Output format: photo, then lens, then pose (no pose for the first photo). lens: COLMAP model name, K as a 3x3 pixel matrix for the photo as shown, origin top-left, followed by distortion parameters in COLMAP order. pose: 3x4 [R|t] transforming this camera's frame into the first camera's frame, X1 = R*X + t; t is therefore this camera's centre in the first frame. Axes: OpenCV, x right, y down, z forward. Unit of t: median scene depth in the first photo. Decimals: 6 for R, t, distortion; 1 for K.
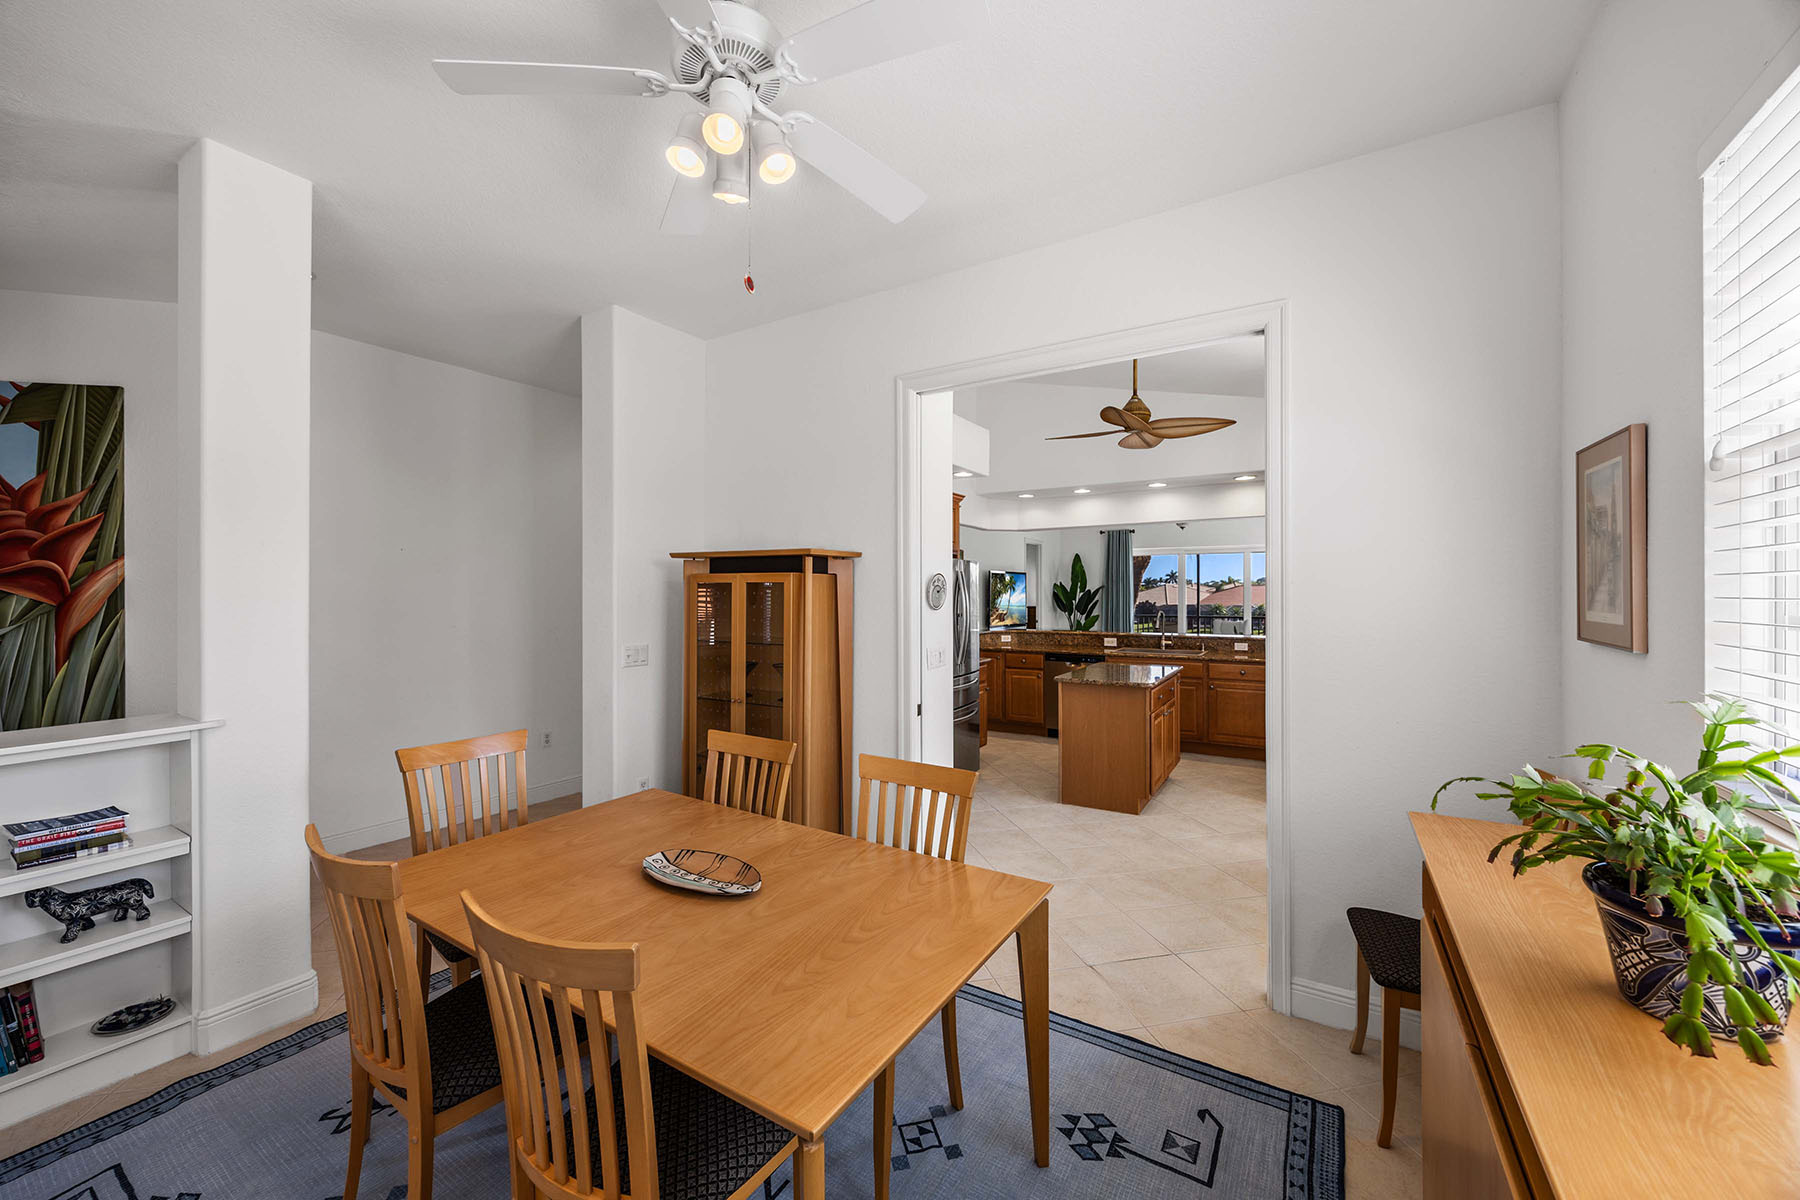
lens RADIAL K [[688.4, 0, 901.8], [0, 688.4, 591.9], [0, 0, 1]] dist [-0.002450, -0.000419]
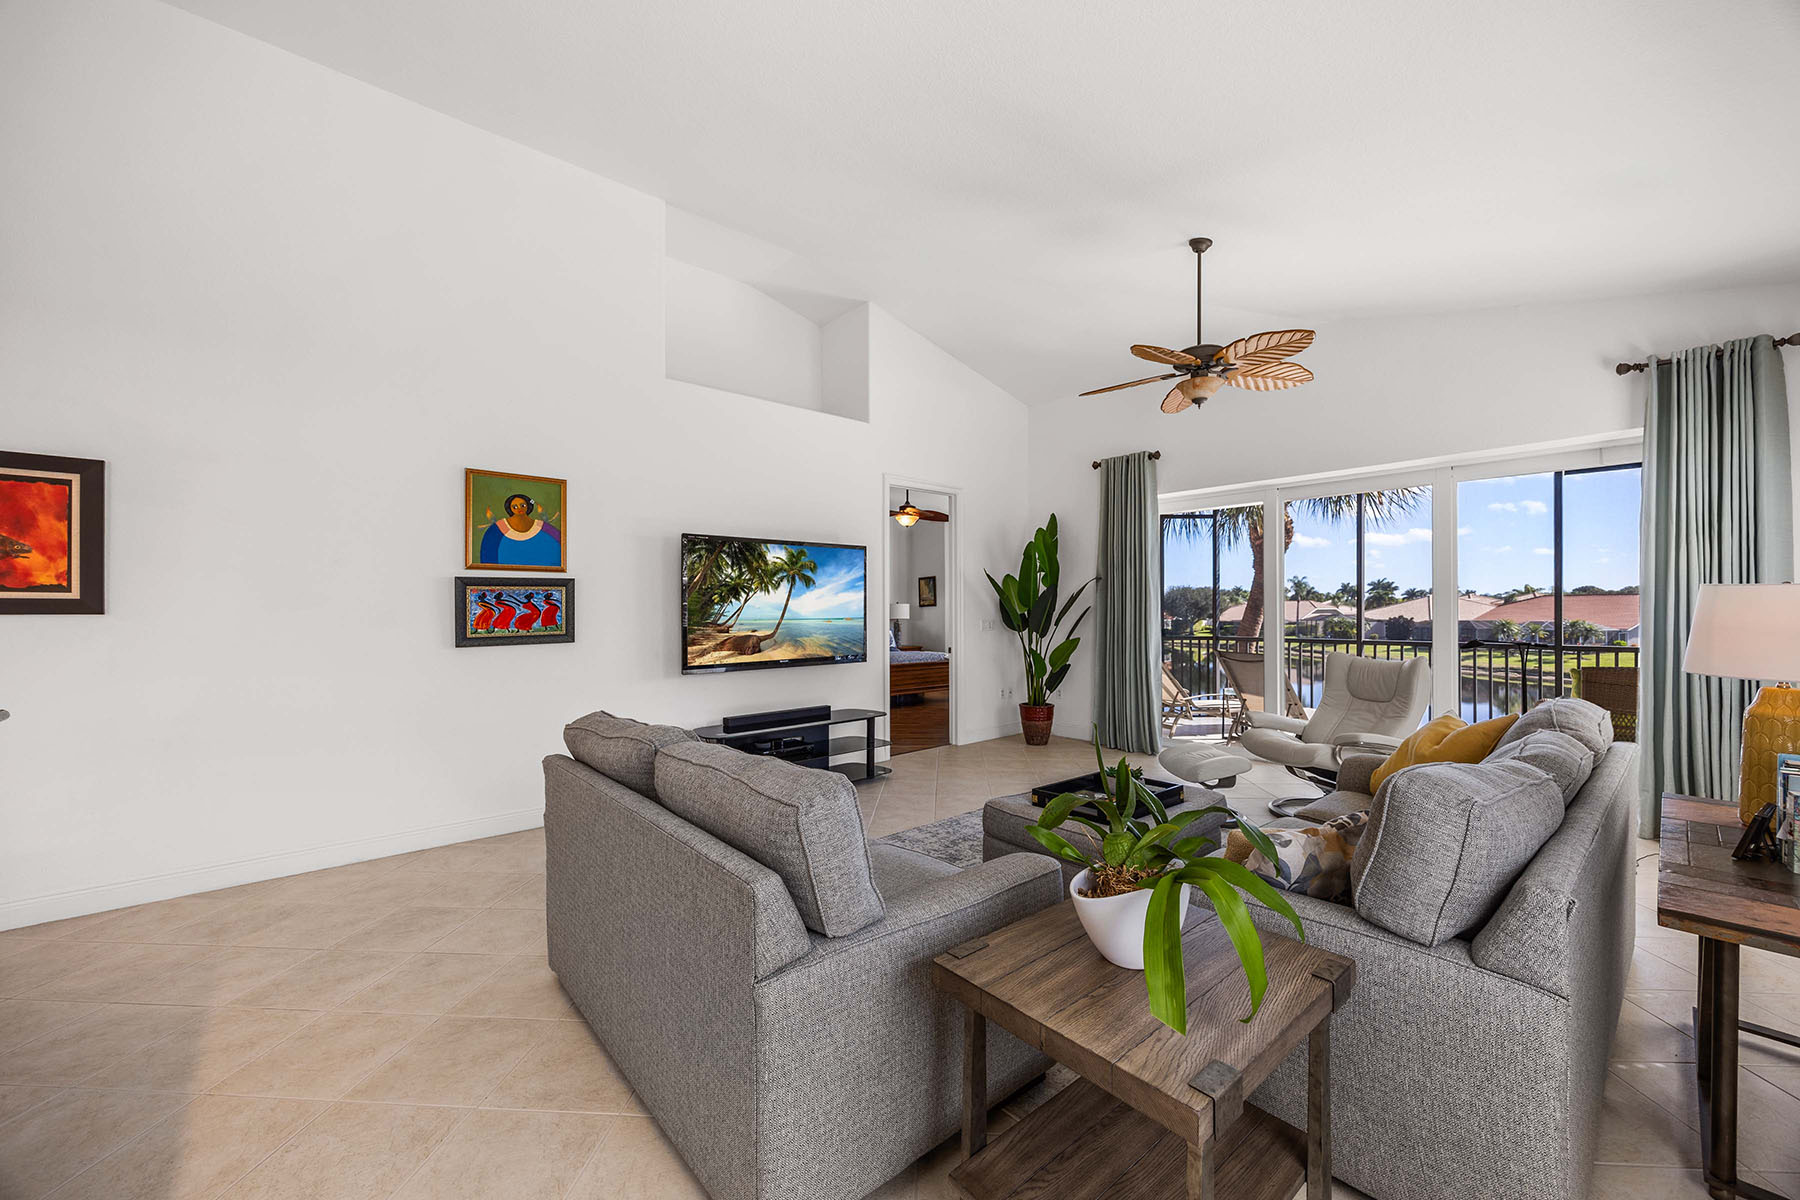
lens RADIAL K [[688.4, 0, 899.8], [0, 688.4, 621.7], [0, 0, 1]] dist [-0.002450, -0.000419]
pose [[0.955954, 0.006389, -0.293448, 1.242527], [0.000644, 0.999715, 0.023863, 0.039857], [0.293517, -0.023001, 0.955677, 2.097087]]
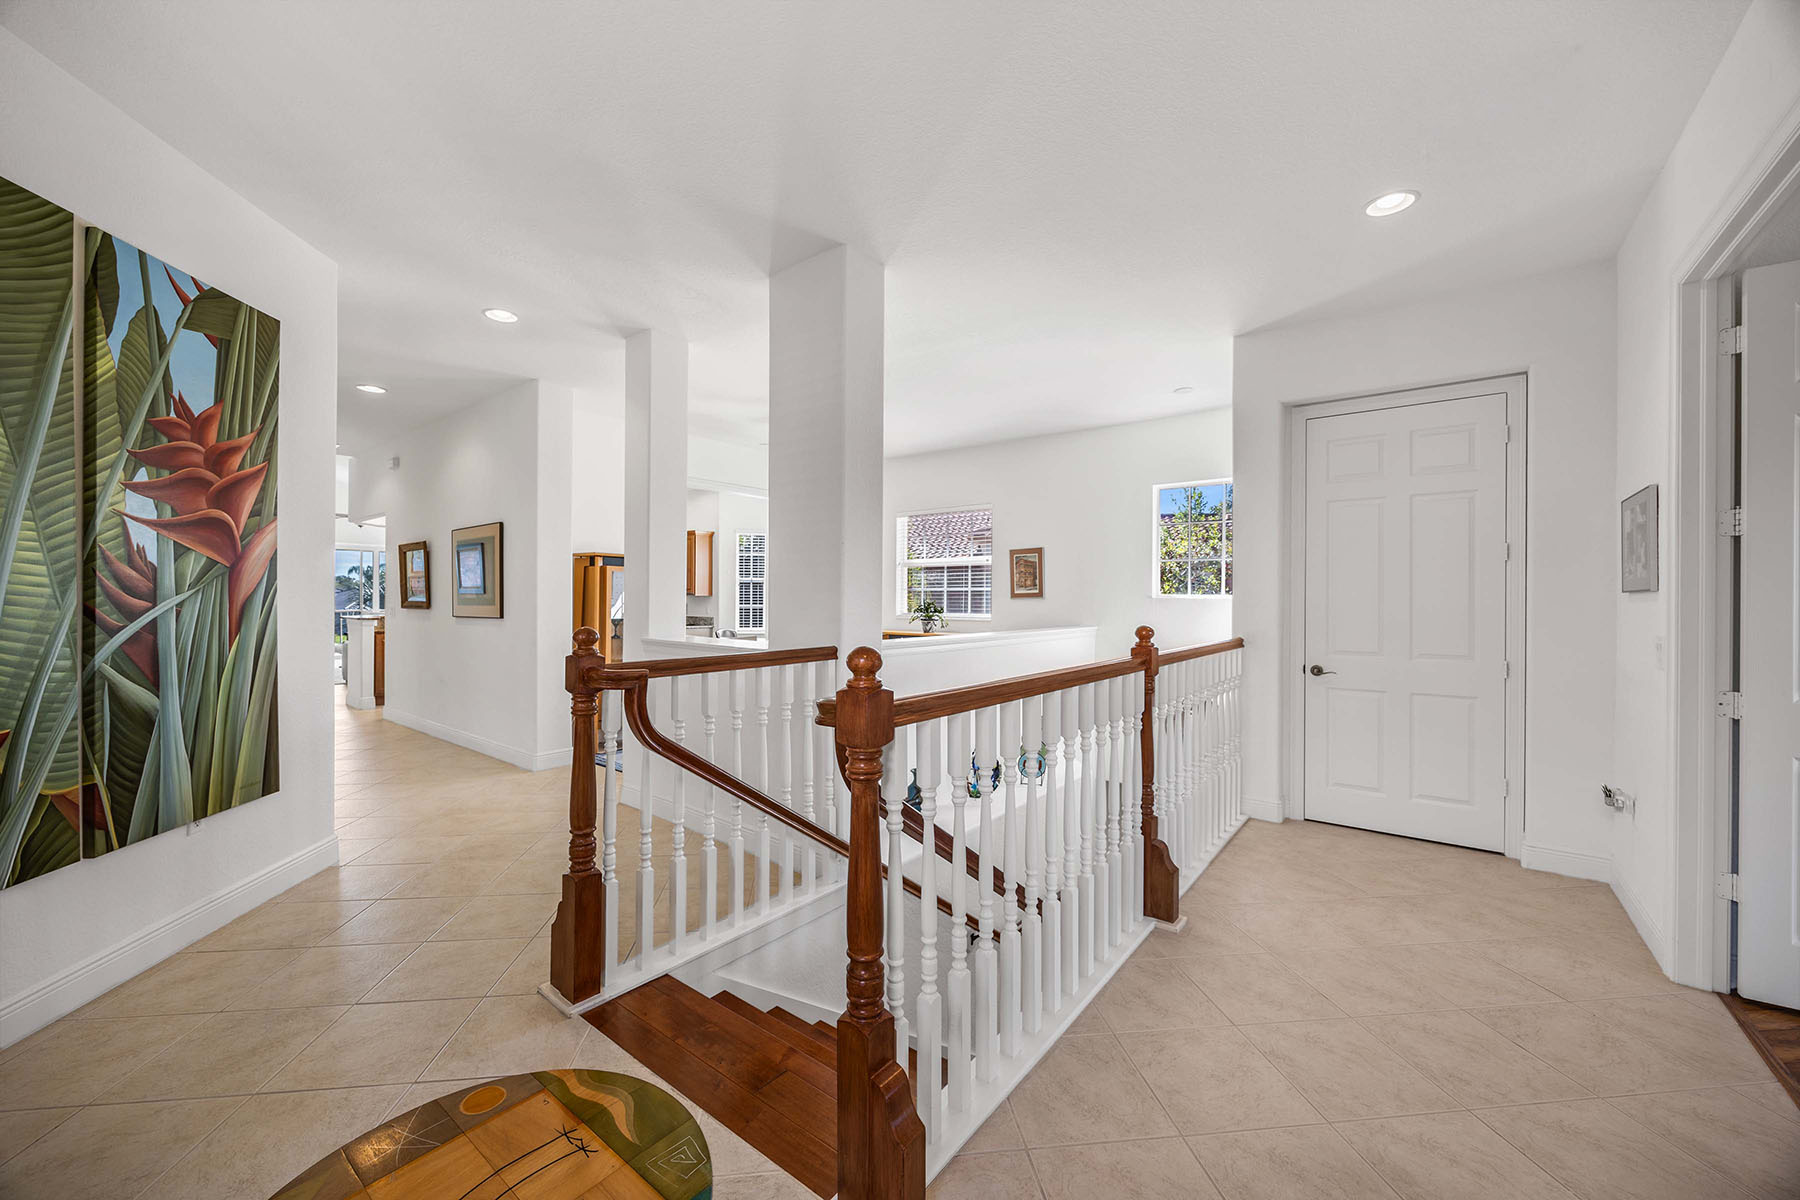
lens RADIAL K [[688.4, 0, 900.6], [0, 688.4, 600.5], [0, 0, 1]] dist [-0.002450, -0.000419]
pose [[0.108533, 0.000434, 0.994093, -1.958895], [-0.004831, 0.999988, 0.000091, 0.056295], [-0.994081, -0.004813, 0.108534, 0.109070]]
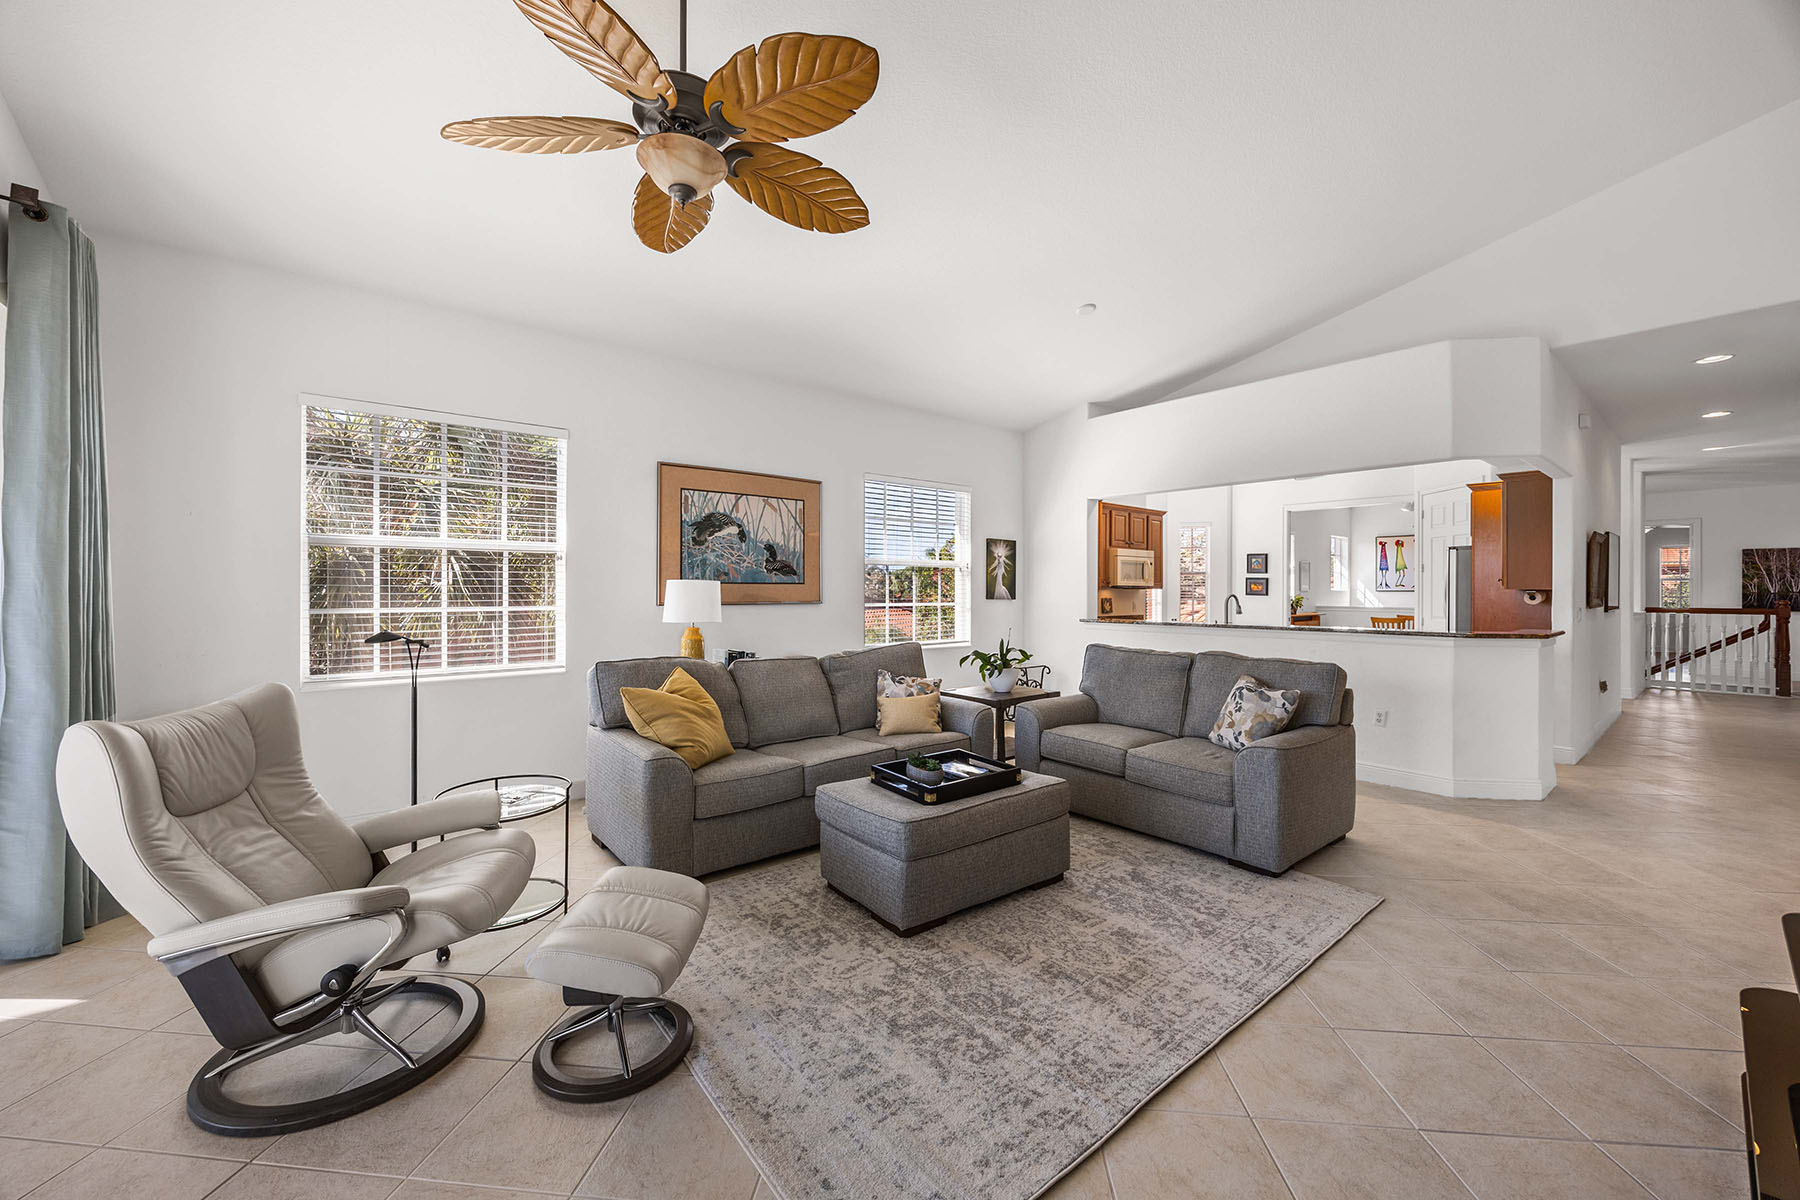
lens RADIAL K [[688.4, 0, 891.5], [0, 688.4, 586.4], [0, 0, 1]] dist [-0.002450, -0.000419]
pose [[-0.946577, 0.001518, 0.322474, 1.008690], [-0.000111, 0.999987, -0.005032, 0.043504], [-0.322477, -0.004799, -0.946565, 3.975307]]
